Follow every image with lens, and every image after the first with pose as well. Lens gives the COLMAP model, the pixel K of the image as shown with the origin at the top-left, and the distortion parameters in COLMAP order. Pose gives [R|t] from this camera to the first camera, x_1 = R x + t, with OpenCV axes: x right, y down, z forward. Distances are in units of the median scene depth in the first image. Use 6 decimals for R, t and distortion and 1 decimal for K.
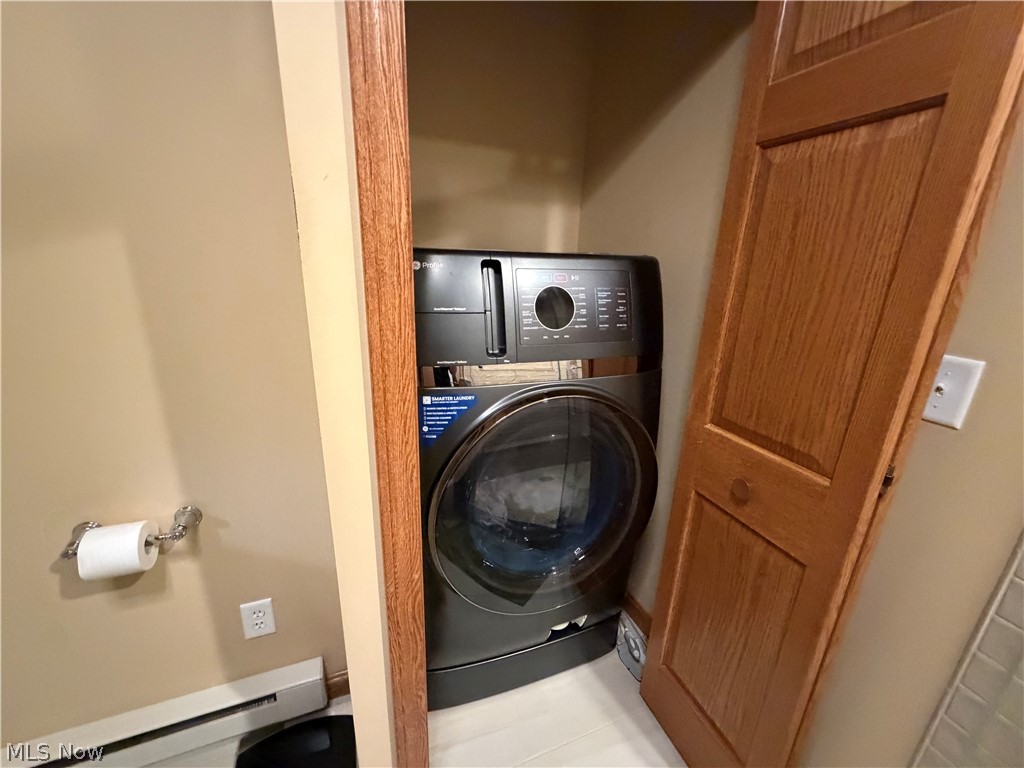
lens RADIAL K [[407.2, 0, 511.8], [0, 407.2, 383.3], [0, 0, 1]] dist [0.002527, -0.000184]
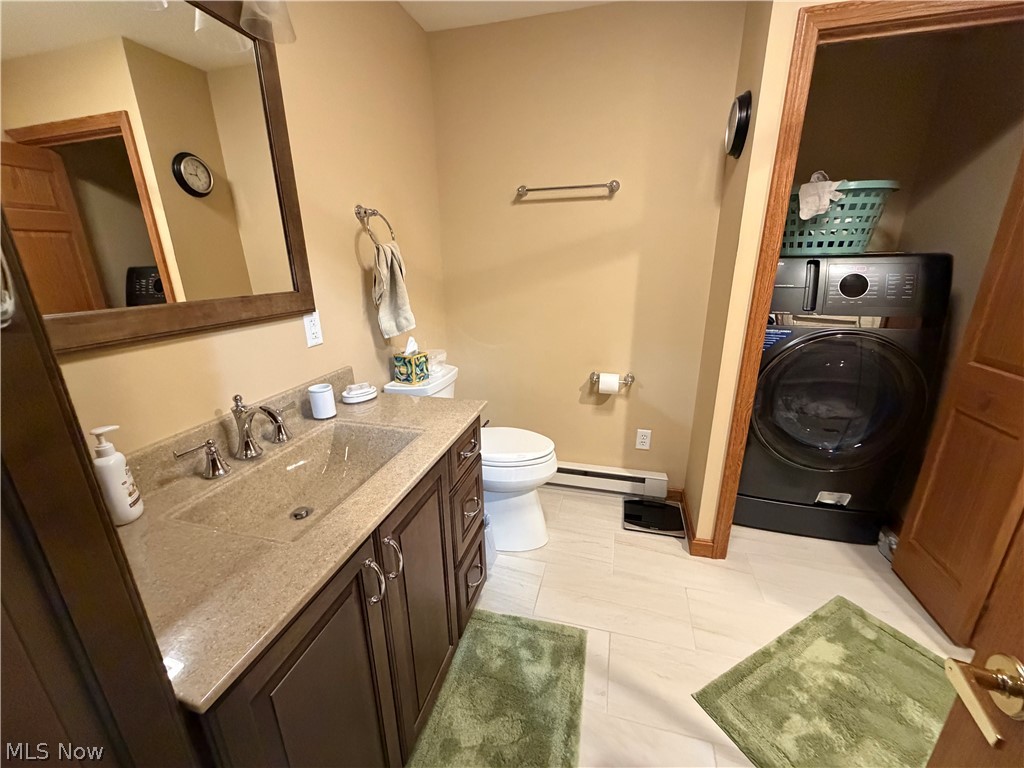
lens RADIAL K [[407.2, 0, 511.3], [0, 407.2, 382.9], [0, 0, 1]] dist [0.002527, -0.000184]
pose [[0.800192, 0.134590, -0.584447, 0.008791], [-0.141516, 0.989349, 0.034076, 0.391625], [0.582808, 0.055441, 0.810716, -1.310451]]
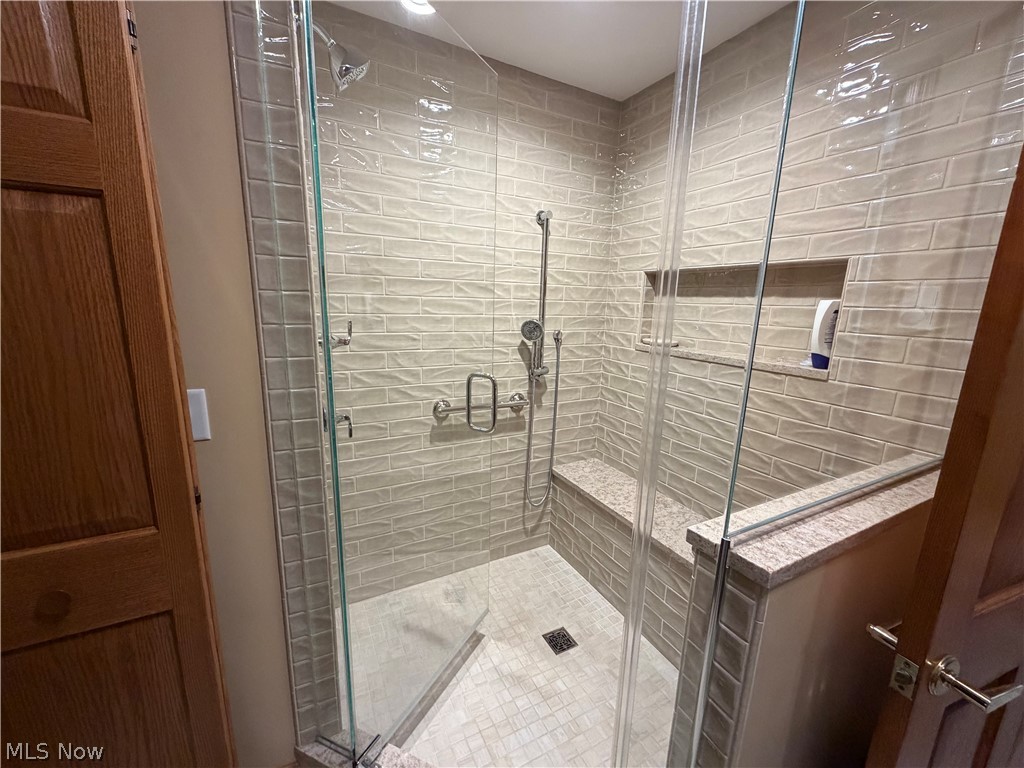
lens RADIAL K [[407.2, 0, 512.3], [0, 407.2, 383.9], [0, 0, 1]] dist [0.002527, -0.000184]
pose [[-0.096980, -0.239909, 0.965939, -0.191043], [0.261857, 0.930172, 0.257316, -0.107315], [-0.960222, 0.277893, -0.027386, 0.028001]]
